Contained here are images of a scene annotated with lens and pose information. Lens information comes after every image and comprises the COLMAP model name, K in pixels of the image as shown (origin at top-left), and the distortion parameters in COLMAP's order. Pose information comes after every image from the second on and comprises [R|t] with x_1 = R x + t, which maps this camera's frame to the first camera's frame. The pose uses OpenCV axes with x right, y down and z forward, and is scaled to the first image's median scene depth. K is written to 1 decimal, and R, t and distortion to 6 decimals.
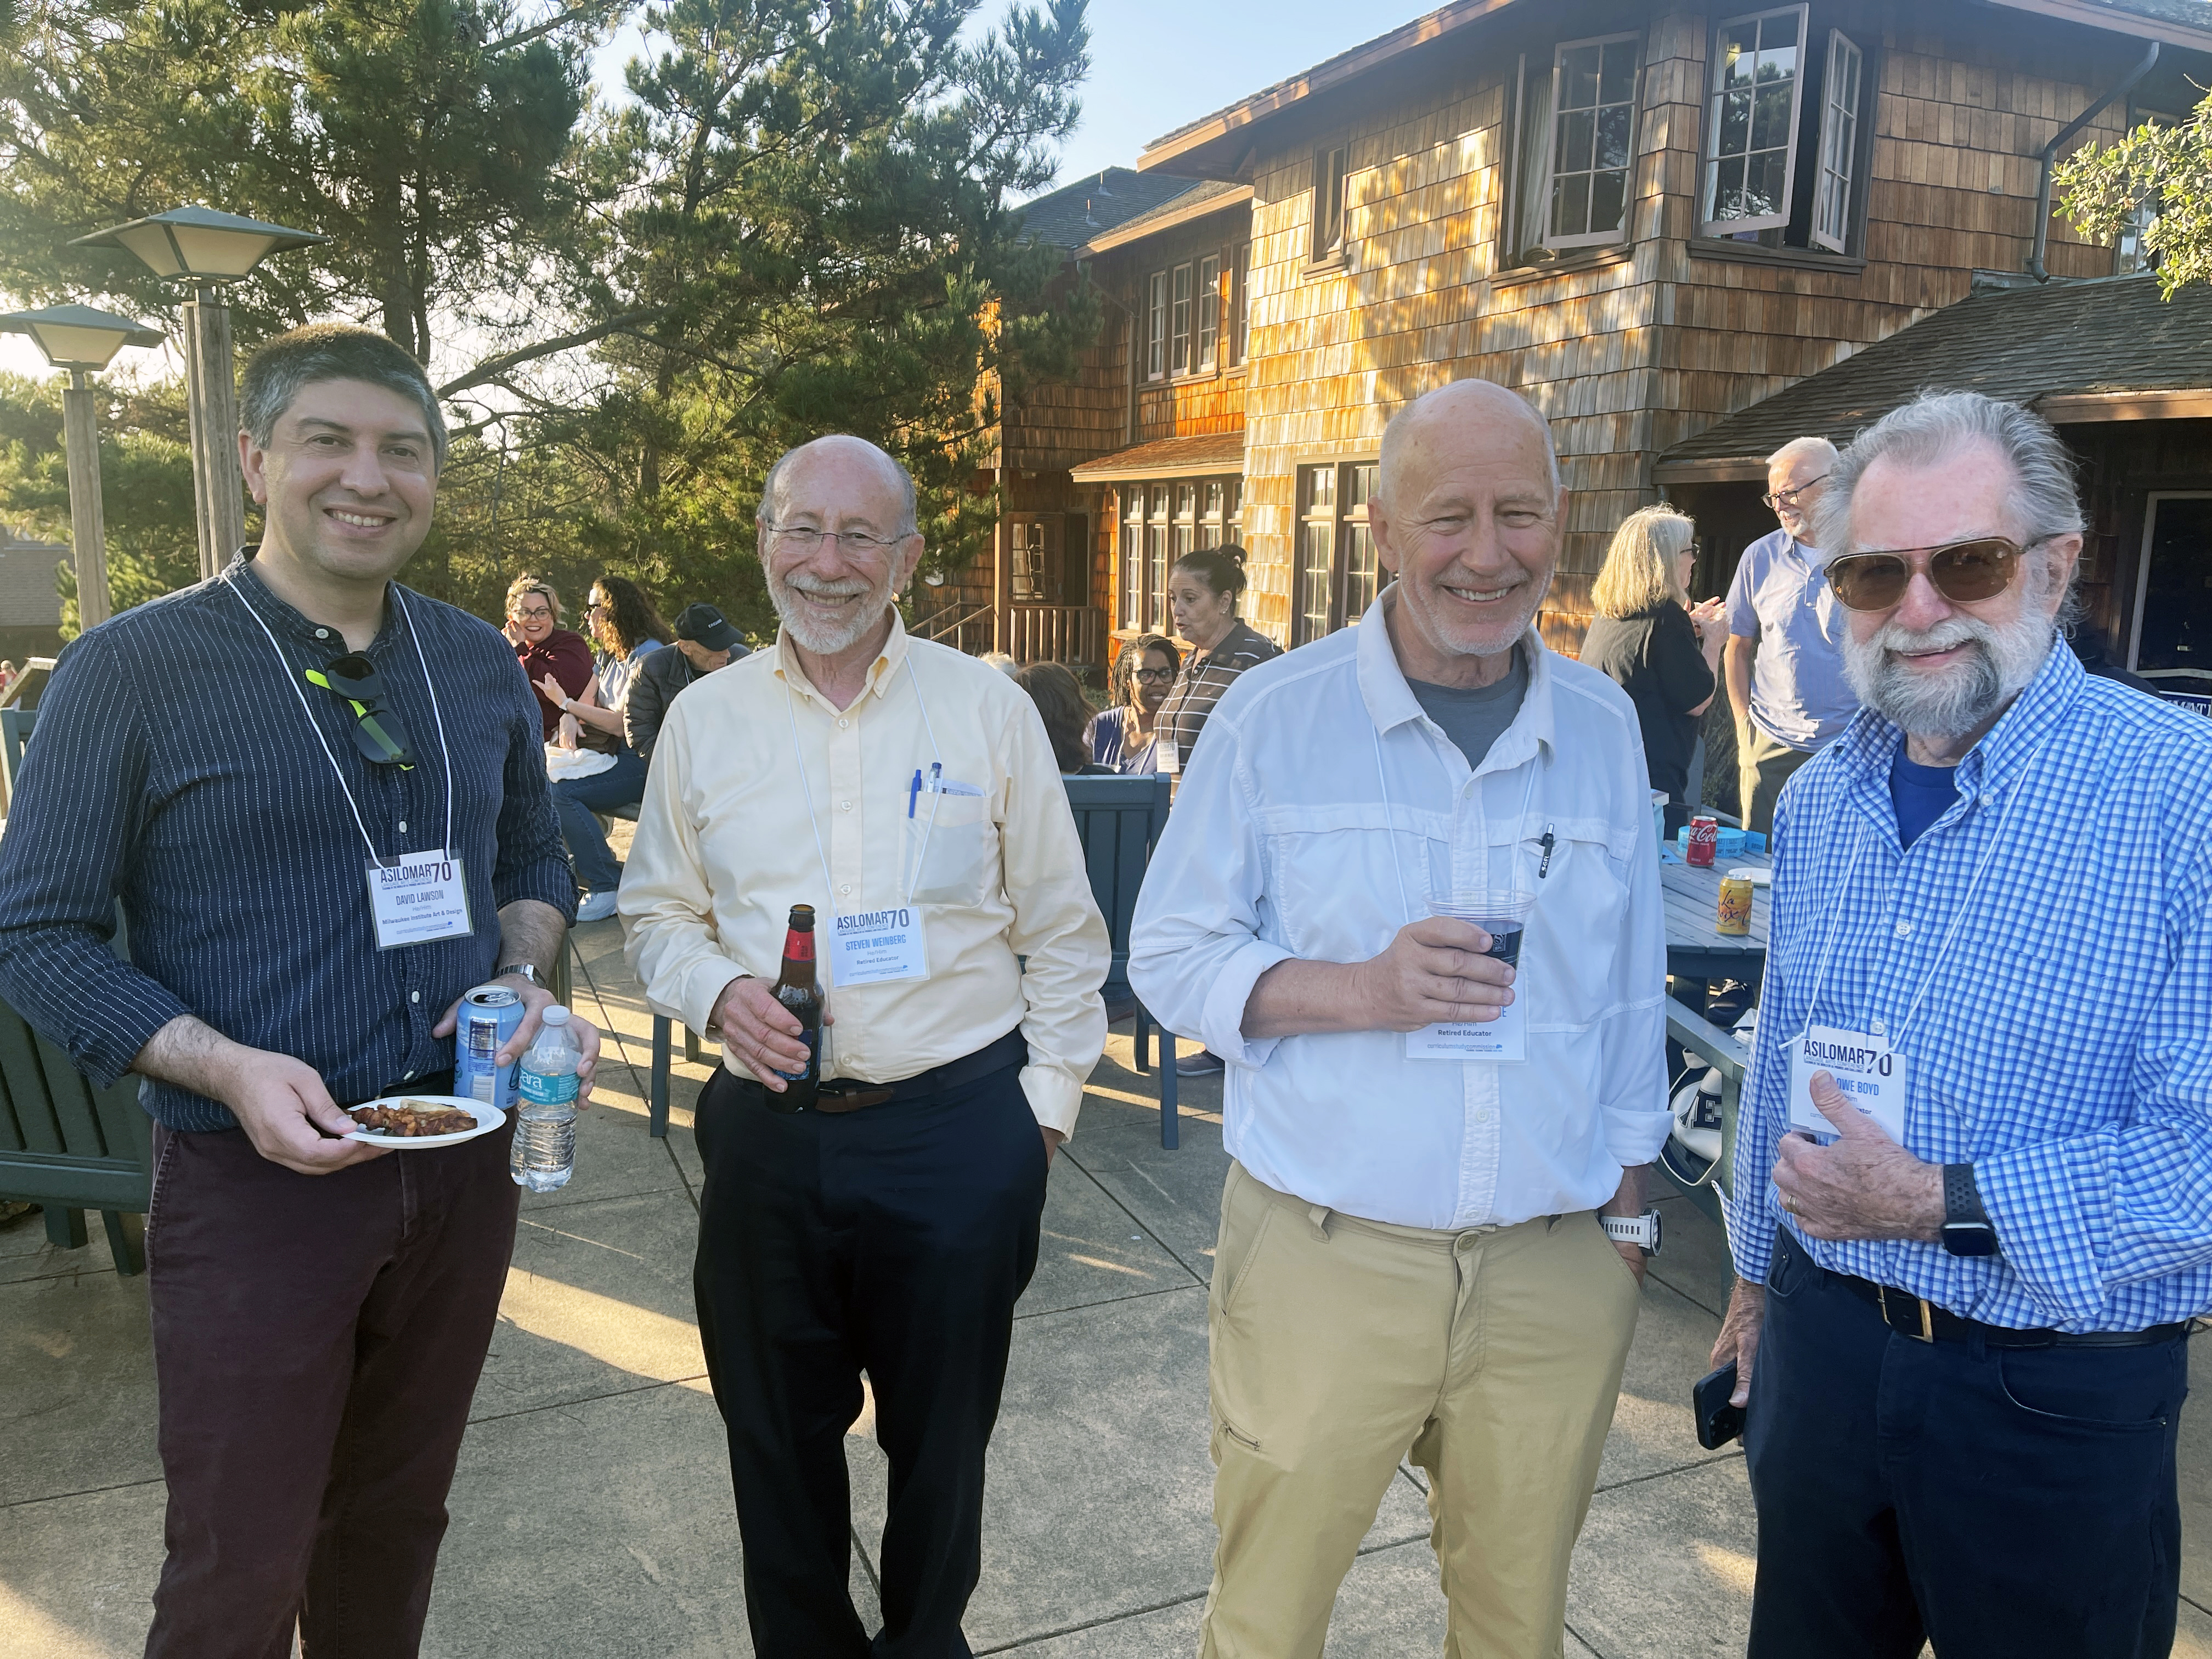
lens RADIAL K [[1680.9, 0, 1118.0], [0, 1680.9, 830.5], [0, 0, 1]] dist [0.070286, -0.096769]
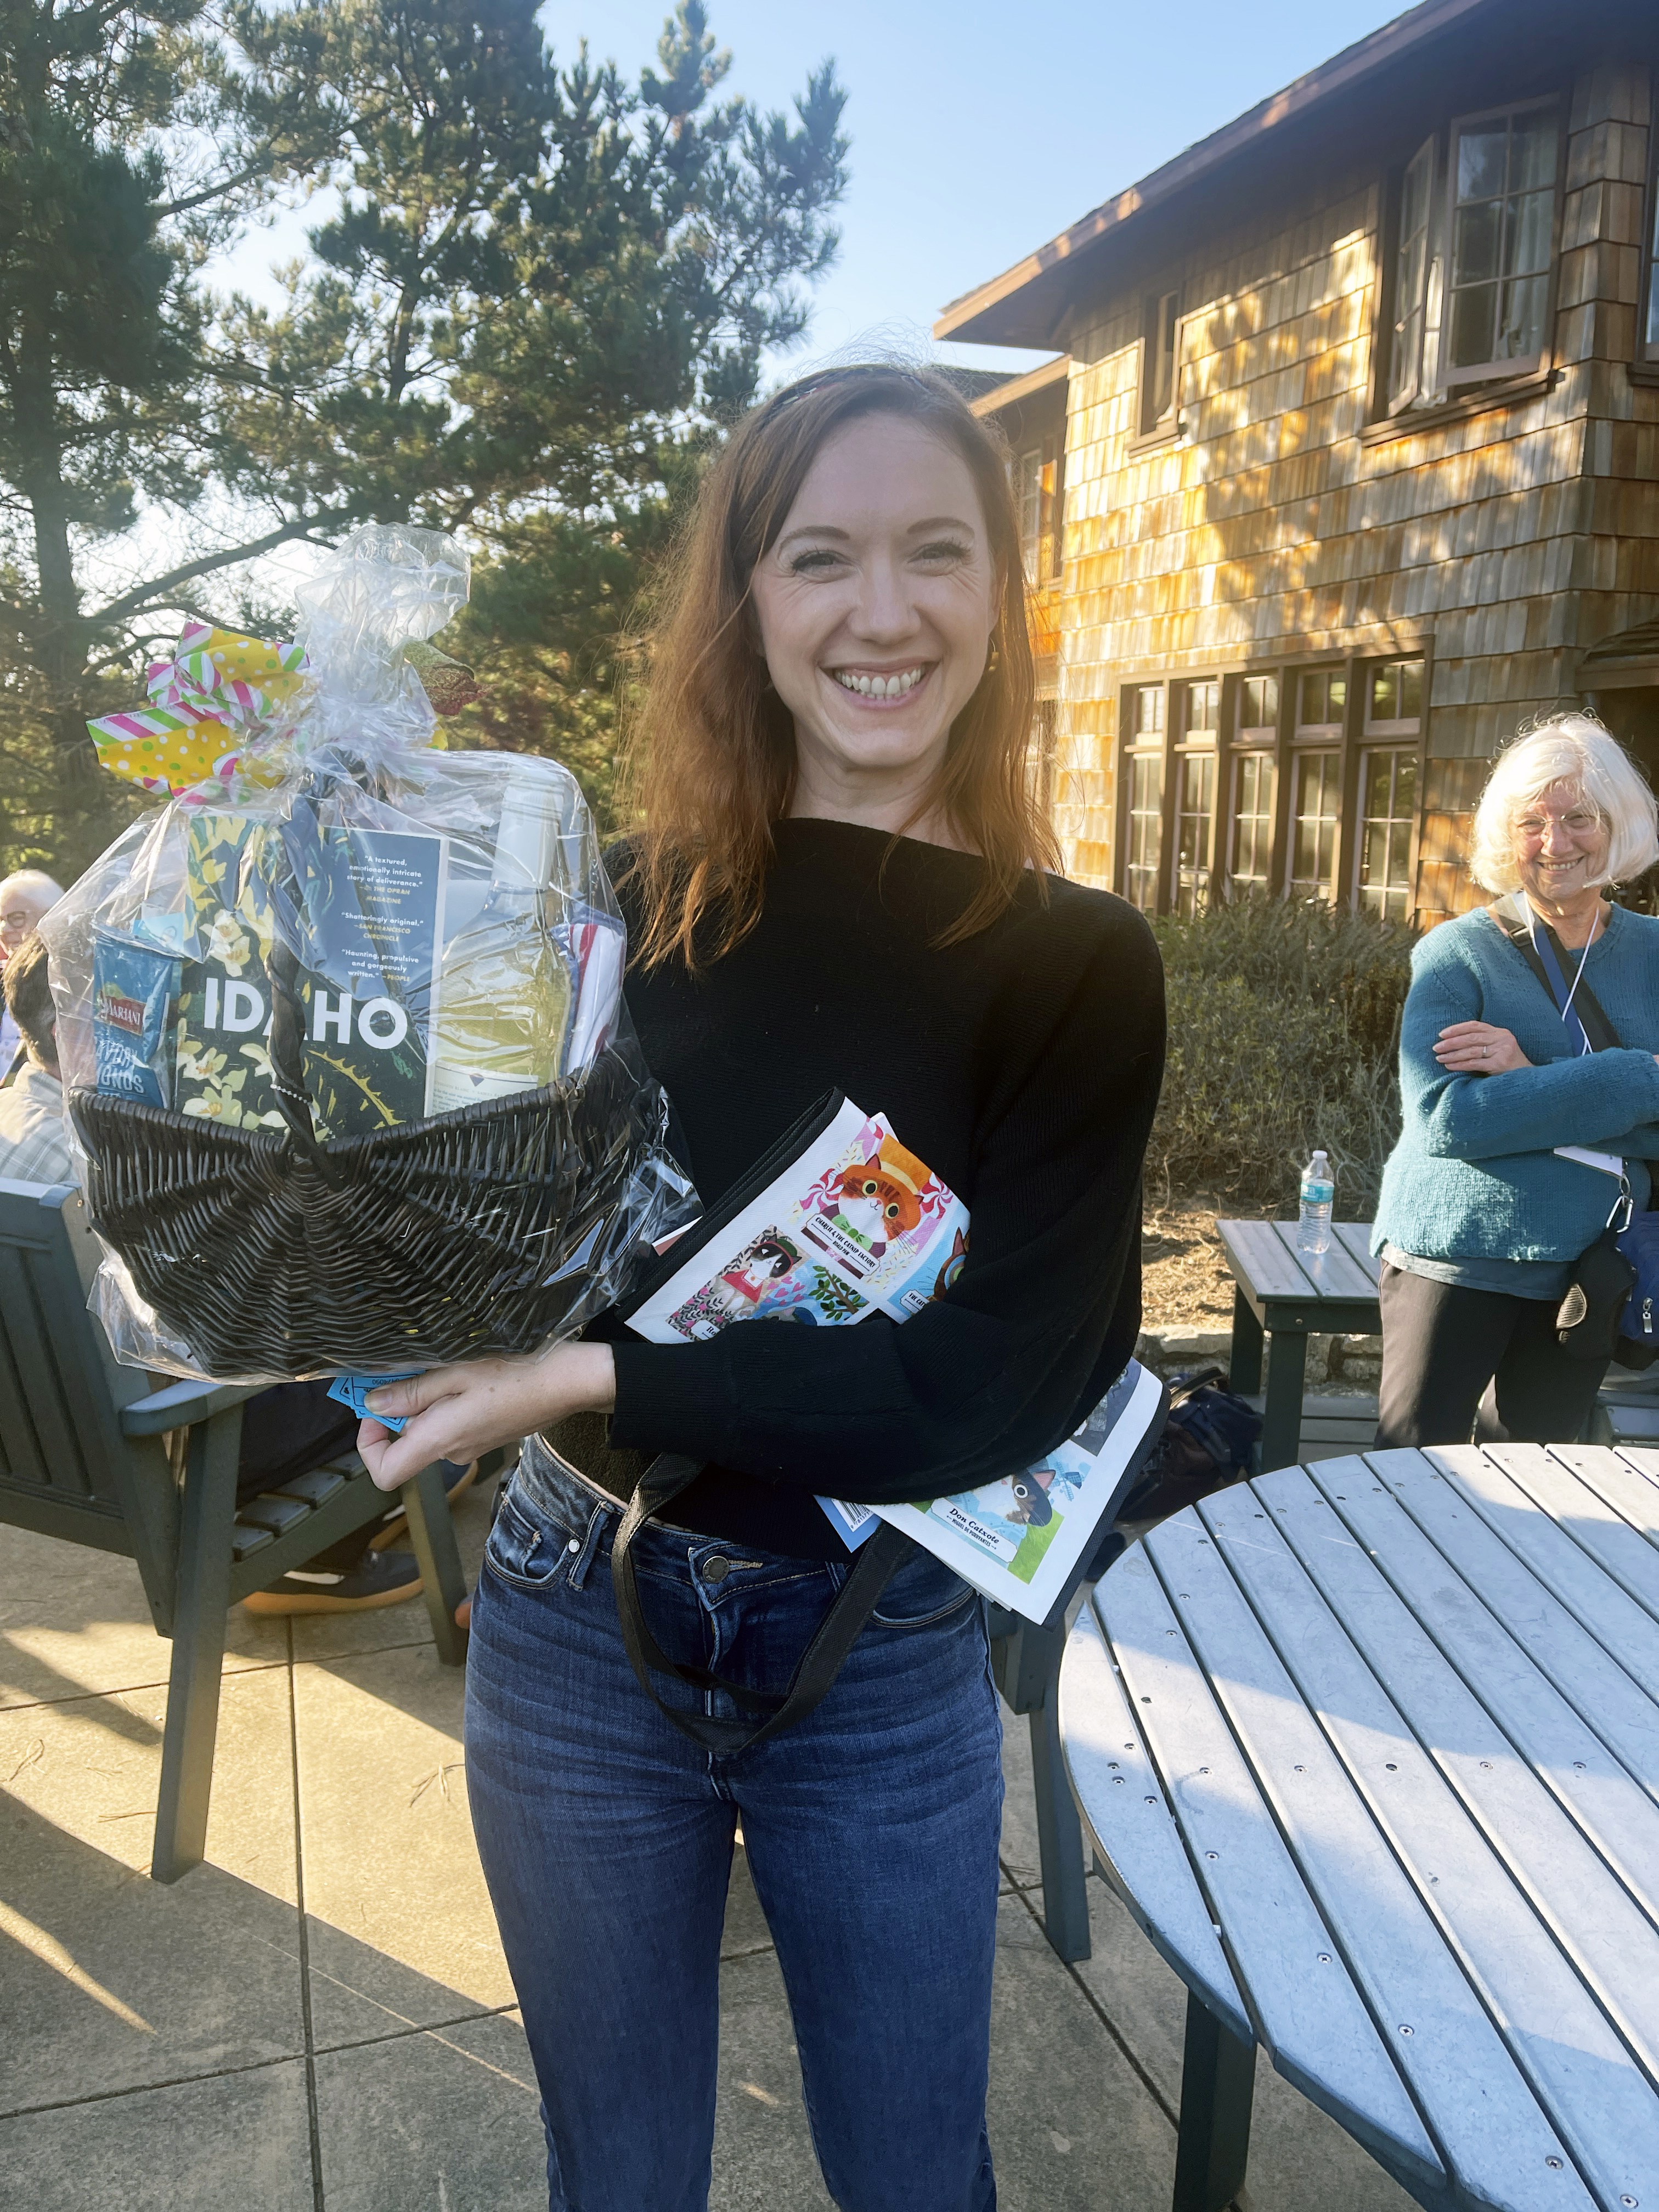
lens RADIAL K [[1680.9, 0, 818.4], [0, 1680.9, 1127.7], [0, 0, 1]] dist [0.070286, -0.096769]
pose [[0.995692, 0.003390, -0.092656, 0.039586], [-0.000719, 0.999584, 0.028836, -0.024763], [0.092715, -0.028645, 0.995281, 0.165214]]
